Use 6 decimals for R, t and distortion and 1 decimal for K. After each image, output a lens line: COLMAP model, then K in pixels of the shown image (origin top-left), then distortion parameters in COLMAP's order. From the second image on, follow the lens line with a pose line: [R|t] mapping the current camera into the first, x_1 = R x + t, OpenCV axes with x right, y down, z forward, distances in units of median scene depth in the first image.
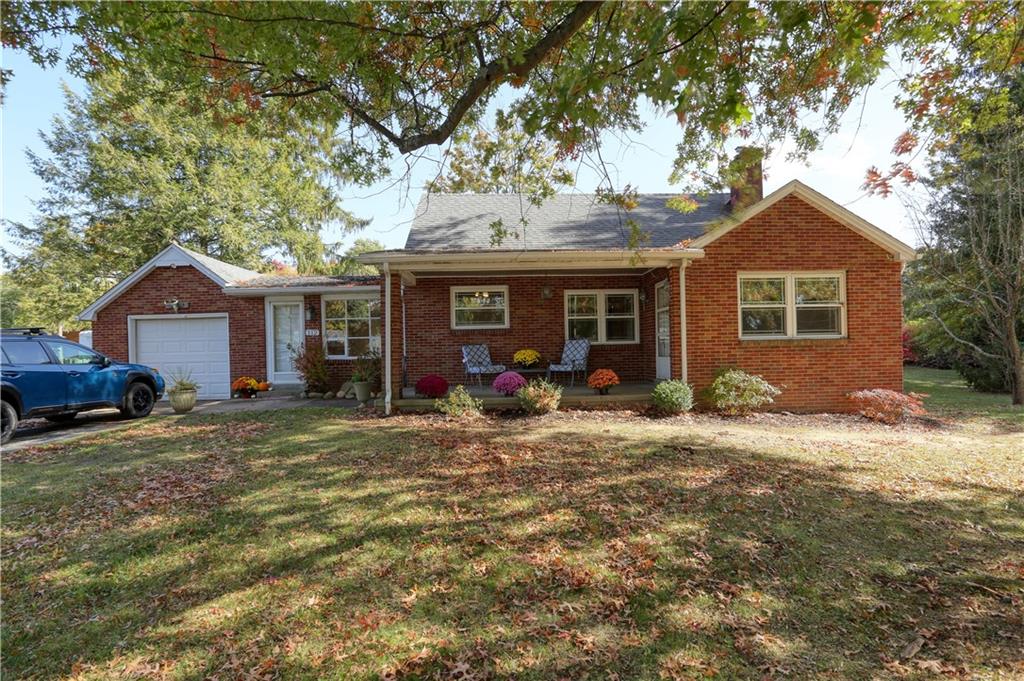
lens RADIAL K [[466.2, 0, 502.9], [0, 466.2, 341.2], [0, 0, 1]] dist [-0.025540, 0.001900]
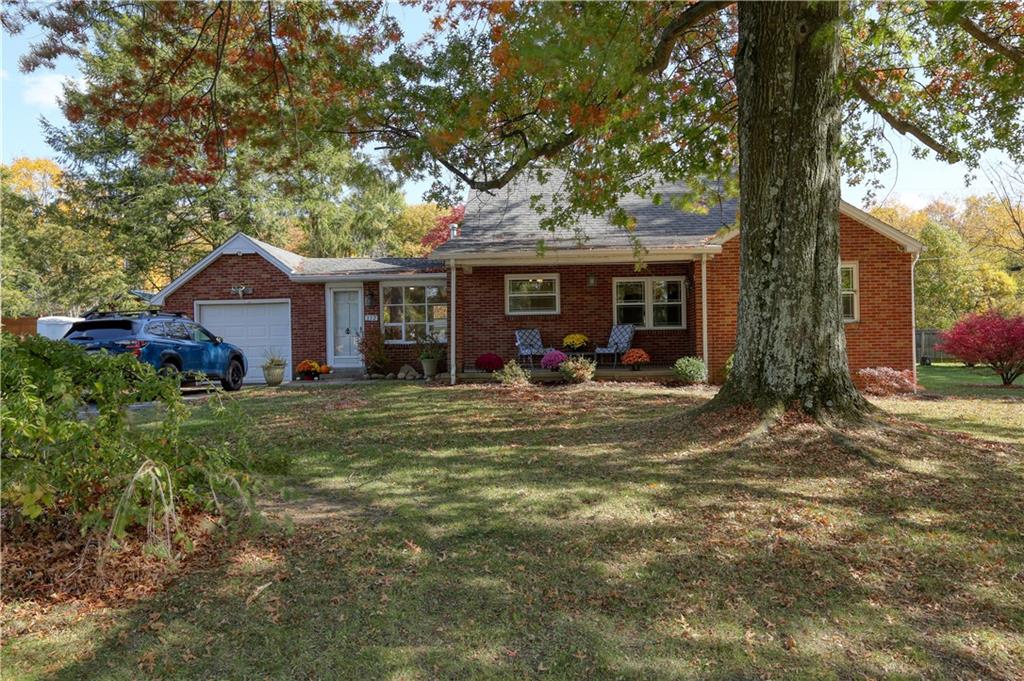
lens RADIAL K [[794.0, 0, 514.9], [0, 794.0, 340.9], [0, 0, 1]] dist [0.045132, -0.000483]
pose [[0.995679, 0.004942, -0.092729, 0.079157], [-0.004850, 0.999988, 0.001208, 0.031382], [0.092734, -0.000753, 0.995691, -0.796605]]
